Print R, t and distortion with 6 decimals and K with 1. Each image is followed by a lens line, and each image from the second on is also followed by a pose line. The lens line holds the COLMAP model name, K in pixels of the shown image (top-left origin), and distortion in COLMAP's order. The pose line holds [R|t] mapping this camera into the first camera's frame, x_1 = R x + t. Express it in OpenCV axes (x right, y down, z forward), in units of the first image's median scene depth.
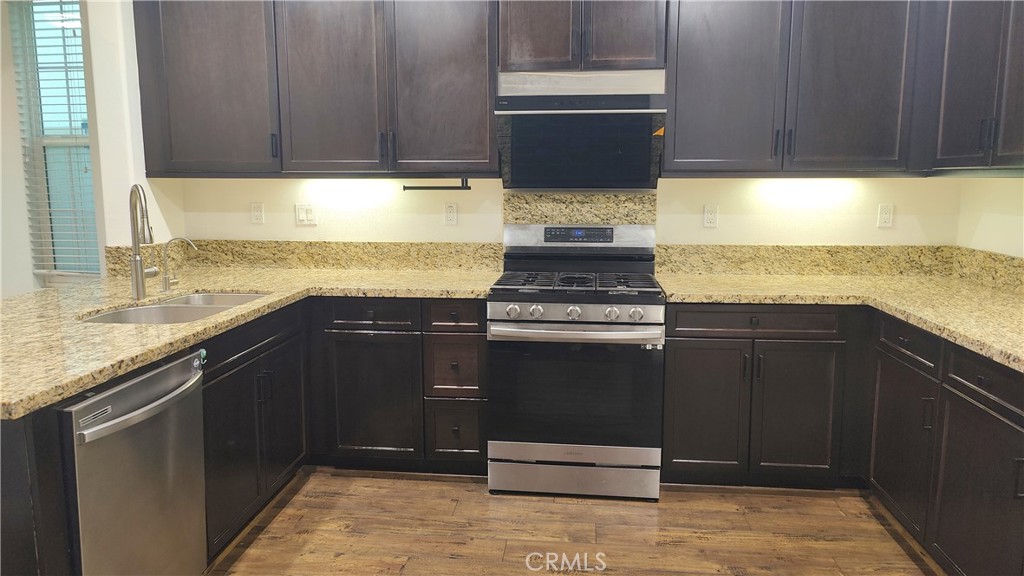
lens RADIAL K [[716.7, 0, 506.6], [0, 716.7, 284.1], [0, 0, 1]] dist [0.032472, 0.000890]
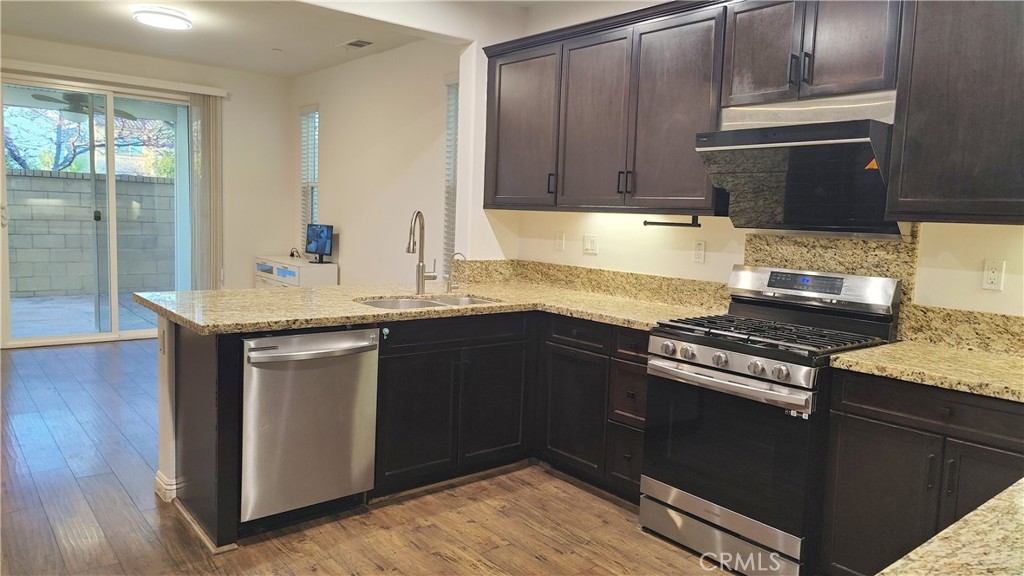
lens RADIAL K [[716.7, 0, 512.5], [0, 716.7, 284.1], [0, 0, 1]] dist [0.032472, 0.000890]
pose [[0.715029, 0.095031, -0.692606, 0.496132], [-0.137794, 0.990441, -0.006358, -0.012598], [0.685381, 0.099983, 0.721288, 0.124119]]
